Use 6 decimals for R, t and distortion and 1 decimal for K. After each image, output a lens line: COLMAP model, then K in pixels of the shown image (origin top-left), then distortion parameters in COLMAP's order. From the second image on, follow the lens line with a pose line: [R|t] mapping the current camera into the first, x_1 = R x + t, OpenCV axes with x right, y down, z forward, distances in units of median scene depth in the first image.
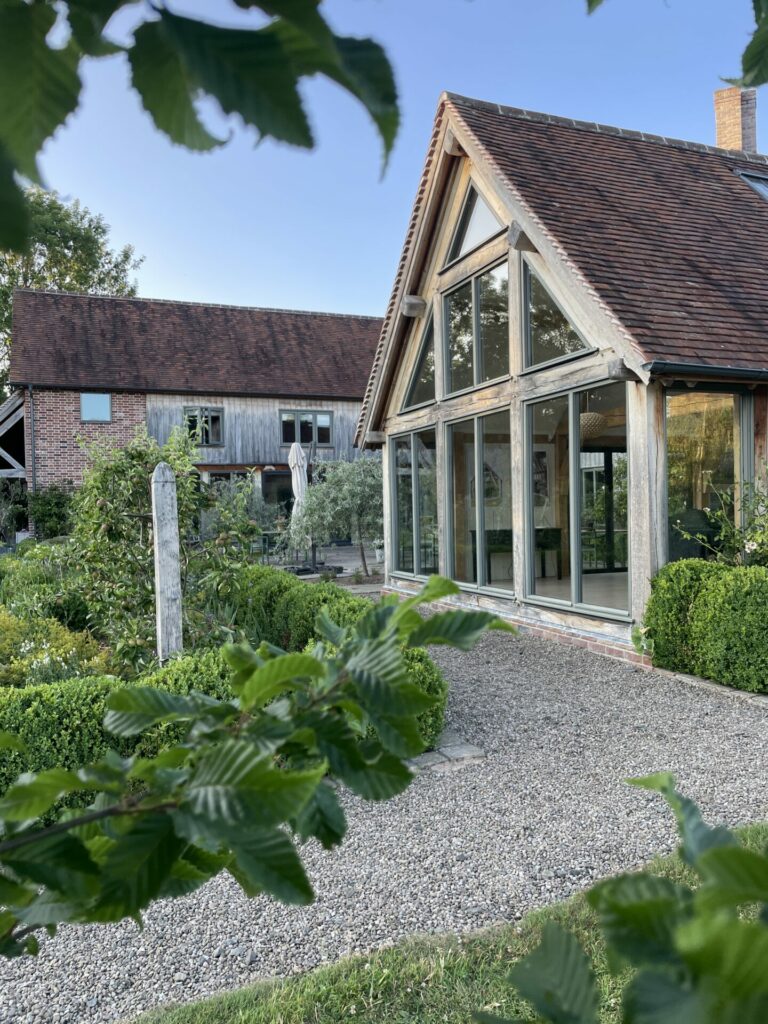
lens RADIAL K [[779.8, 0, 384.0], [0, 779.8, 512.0], [0, 0, 1]] dist [0.025919, -0.003918]
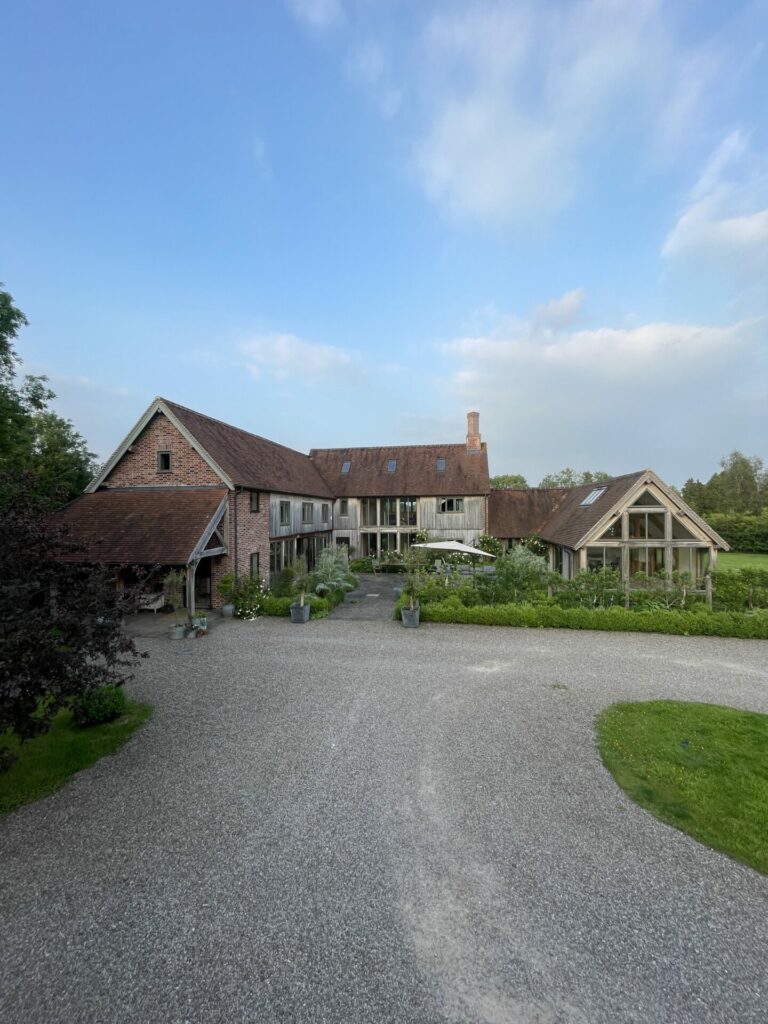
lens RADIAL K [[429.0, 0, 384.0], [0, 429.0, 512.0], [0, 0, 1]] dist [0.001003, 0.000048]
pose [[0.527671, 0.021522, 0.849176, -2.217559], [0.001383, 0.999656, -0.026196, -0.222470], [-0.849447, 0.014997, 0.527460, 0.877705]]
